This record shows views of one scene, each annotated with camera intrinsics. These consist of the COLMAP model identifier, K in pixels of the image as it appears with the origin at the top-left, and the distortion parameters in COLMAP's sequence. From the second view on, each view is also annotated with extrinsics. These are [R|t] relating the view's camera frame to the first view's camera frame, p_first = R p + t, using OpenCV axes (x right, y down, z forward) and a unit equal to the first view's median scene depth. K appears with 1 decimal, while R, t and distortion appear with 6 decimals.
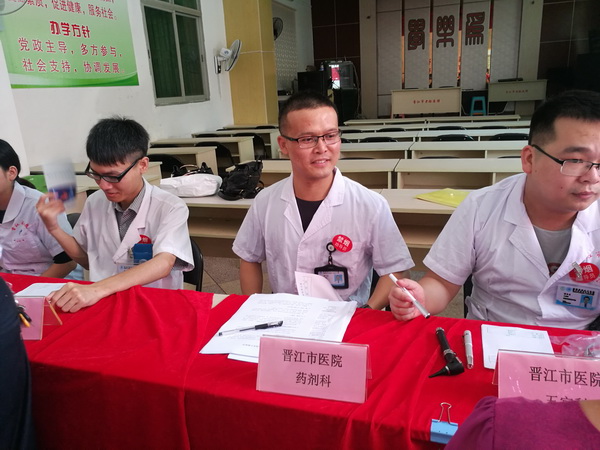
lens RADIAL K [[484.6, 0, 299.5], [0, 484.6, 222.5], [0, 0, 1]] dist [-0.013980, 0.048591]
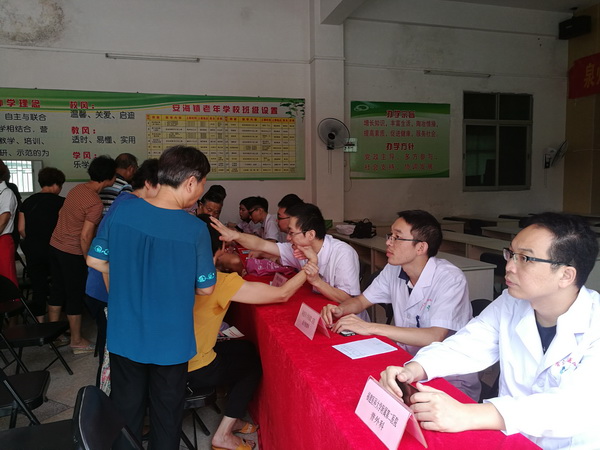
lens RADIAL K [[484.6, 0, 299.7], [0, 484.6, 224.3], [0, 0, 1]] dist [-0.013980, 0.048591]
pose [[0.525306, 0.110159, -0.843753, 0.556089], [-0.241400, 0.970138, -0.023632, 0.000134], [0.815953, 0.216096, 0.536211, -0.106748]]
